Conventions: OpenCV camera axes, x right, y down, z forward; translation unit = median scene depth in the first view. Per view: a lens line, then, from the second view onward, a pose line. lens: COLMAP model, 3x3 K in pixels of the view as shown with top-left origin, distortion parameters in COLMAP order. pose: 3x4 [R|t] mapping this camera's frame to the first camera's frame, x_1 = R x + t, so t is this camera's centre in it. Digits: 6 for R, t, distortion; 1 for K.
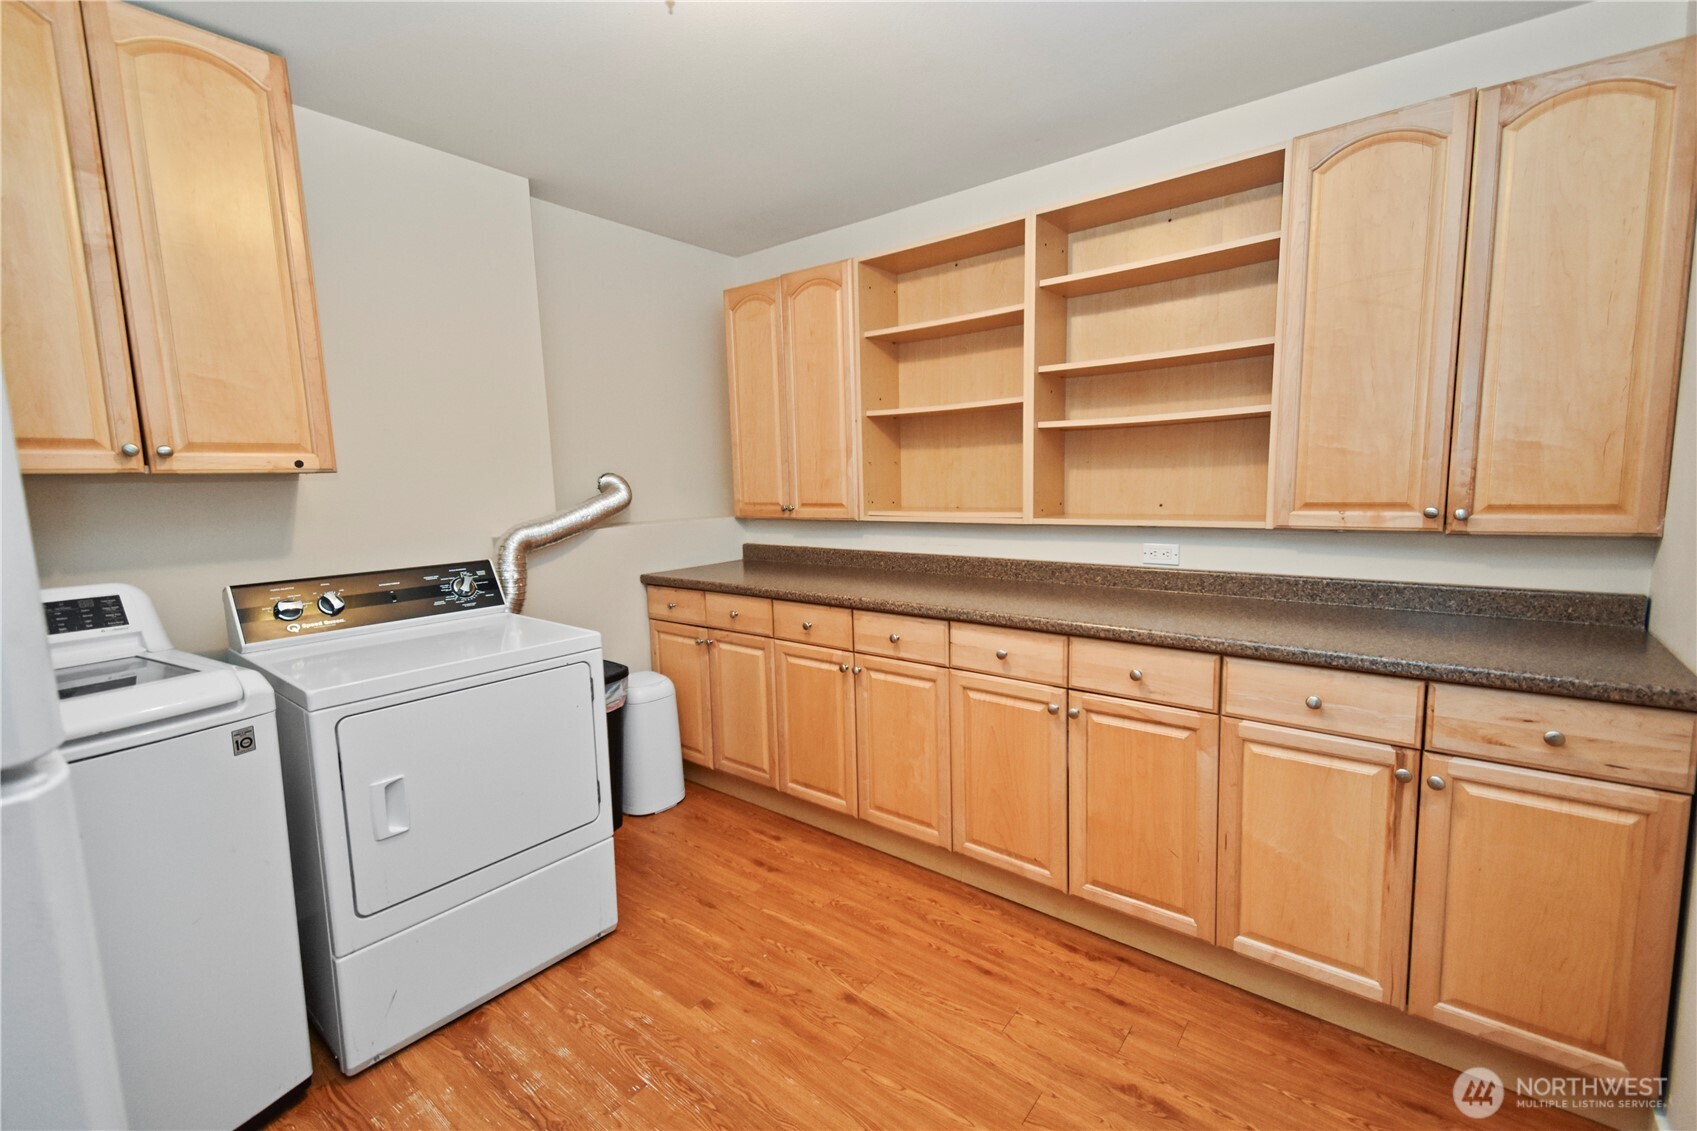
lens RADIAL K [[746.7, 0, 864.3], [0, 746.7, 563.8], [0, 0, 1]] dist [0.037492, -0.005751]
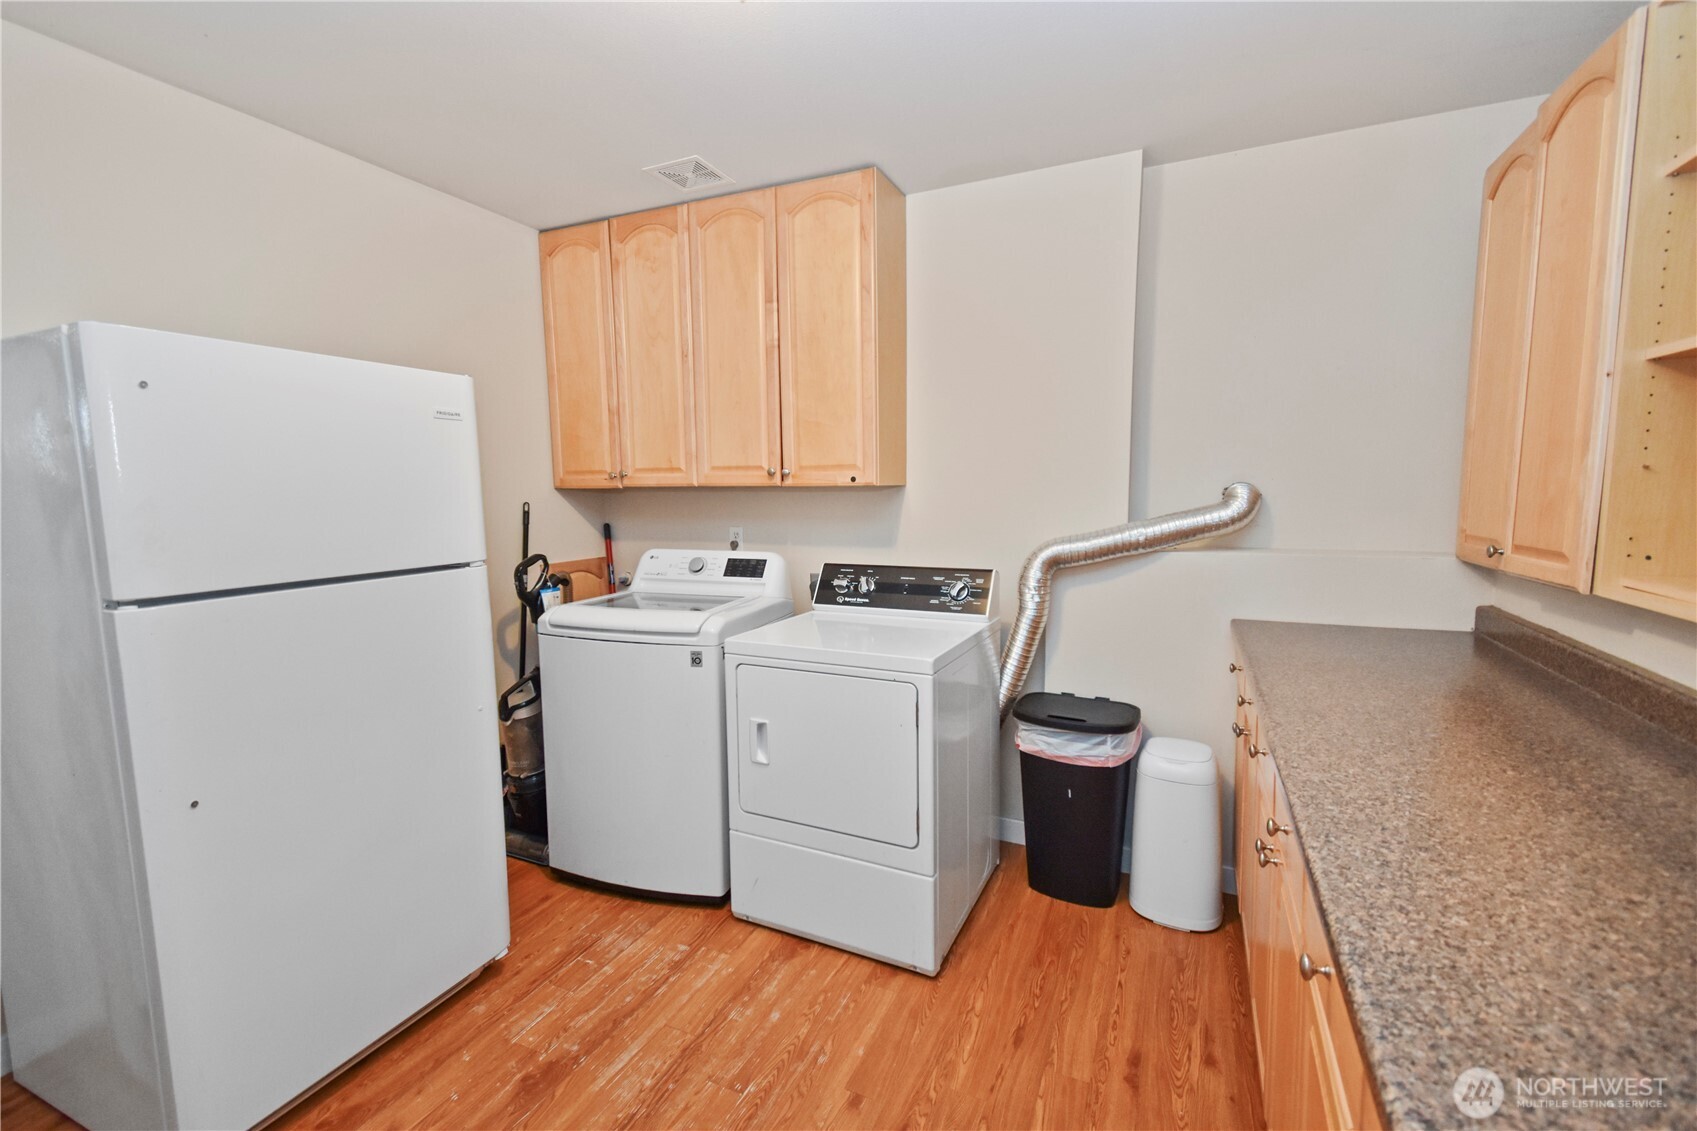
lens RADIAL K [[746.7, 0, 861.2], [0, 746.7, 564.9], [0, 0, 1]] dist [0.037492, -0.005751]
pose [[0.214043, 0.121368, -0.969255, 0.546688], [-0.113815, 0.988592, 0.098655, -0.112401], [0.970171, 0.089200, 0.225415, 0.727903]]
